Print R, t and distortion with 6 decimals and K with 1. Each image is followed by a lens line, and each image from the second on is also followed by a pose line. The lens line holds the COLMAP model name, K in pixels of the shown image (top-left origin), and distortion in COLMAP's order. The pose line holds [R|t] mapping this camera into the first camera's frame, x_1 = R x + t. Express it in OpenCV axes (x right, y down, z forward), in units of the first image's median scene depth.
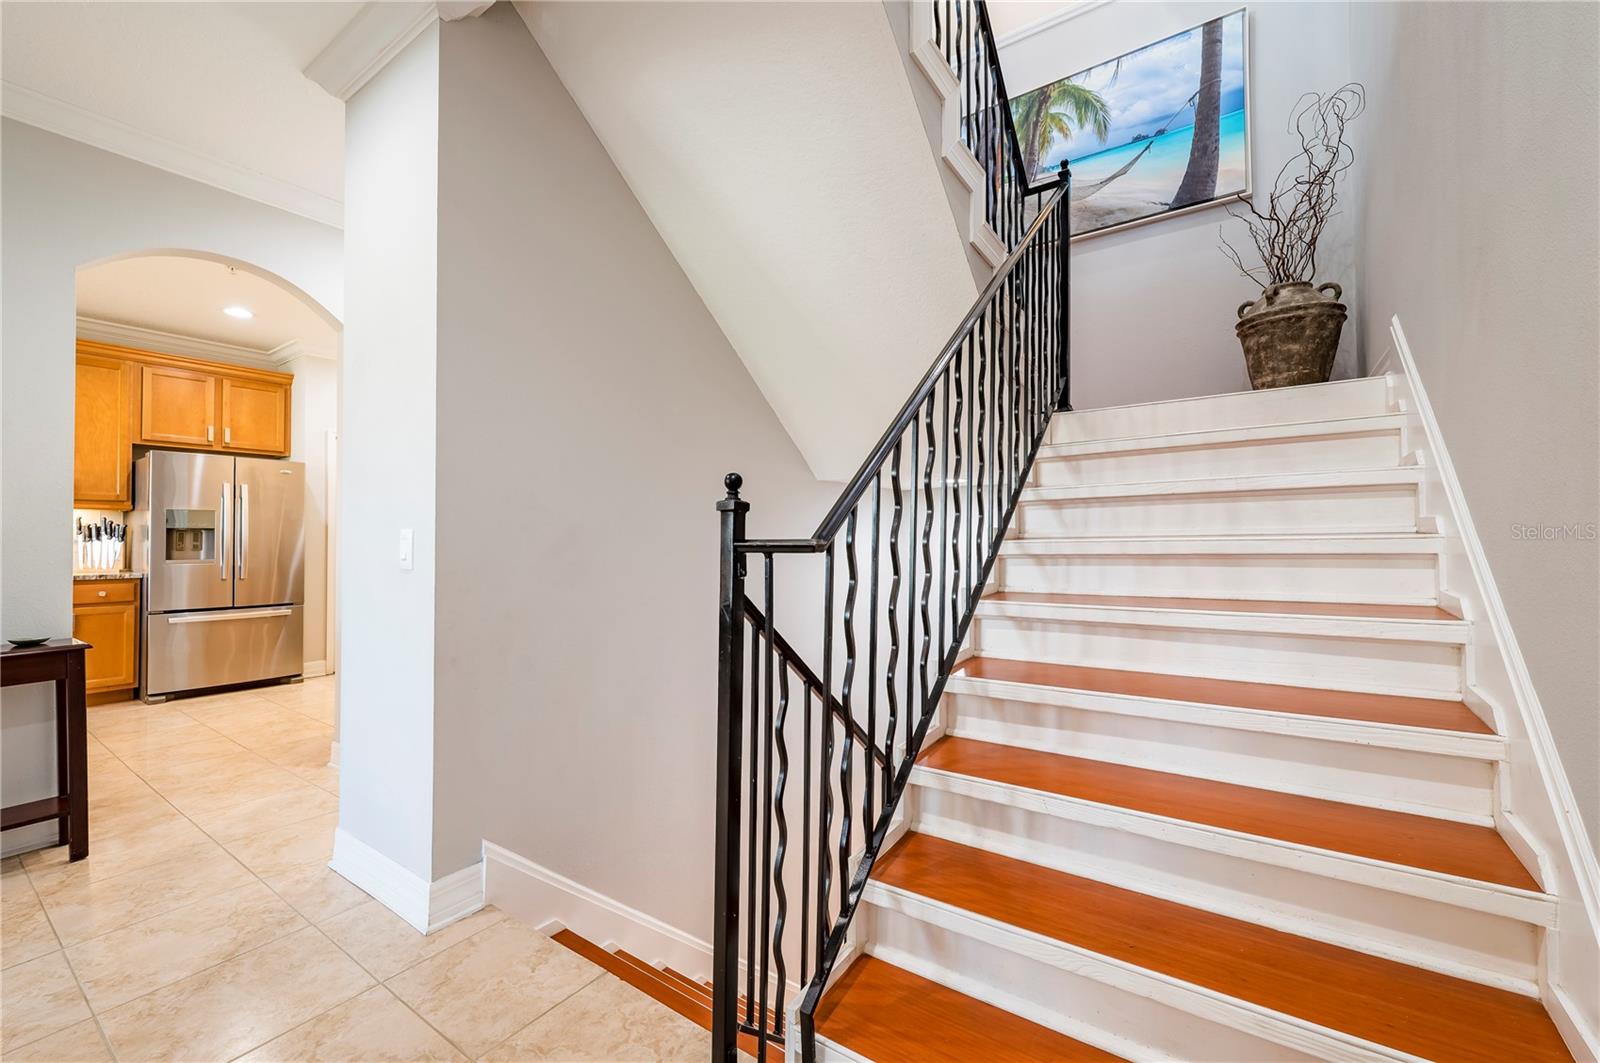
lens RADIAL K [[664.1, 0, 814.8], [0, 664.1, 536.0], [0, 0, 1]] dist [0.003185, -0.002546]
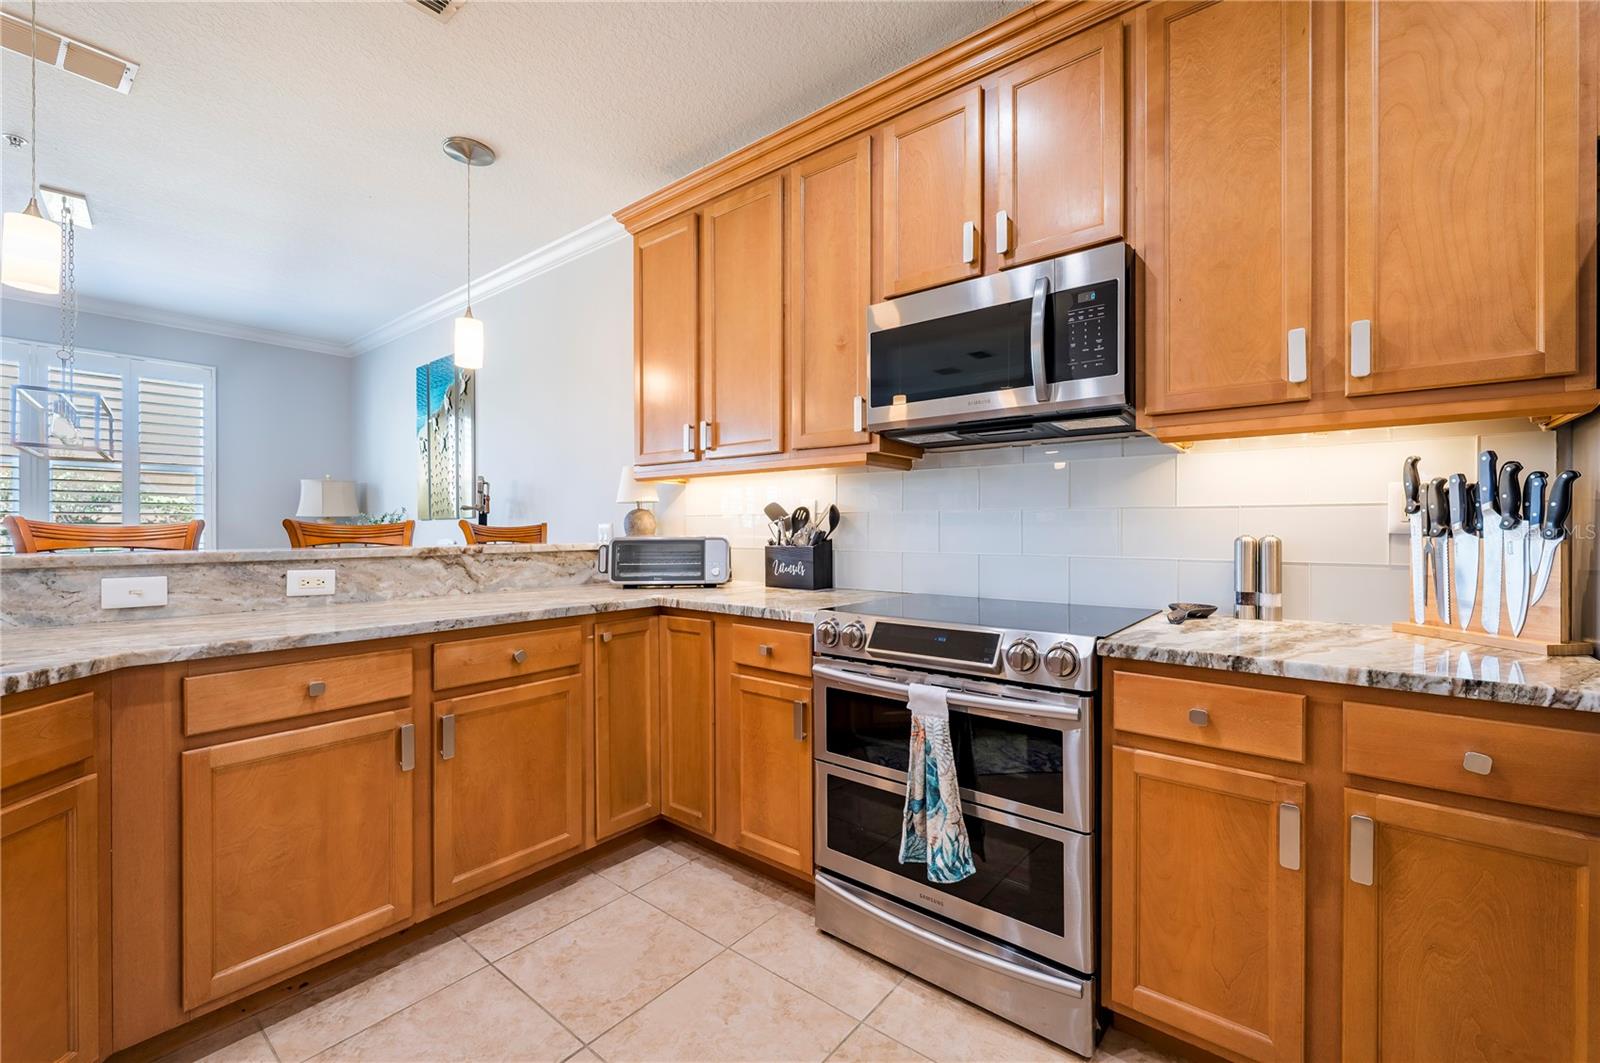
lens RADIAL K [[664.1, 0, 804.9], [0, 664.1, 532.2], [0, 0, 1]] dist [0.003185, -0.002546]
pose [[-0.070396, 0.010584, -0.997463, -0.771616], [0.018035, 0.999794, 0.009335, -0.001620], [0.997356, -0.017332, -0.070572, 0.733357]]
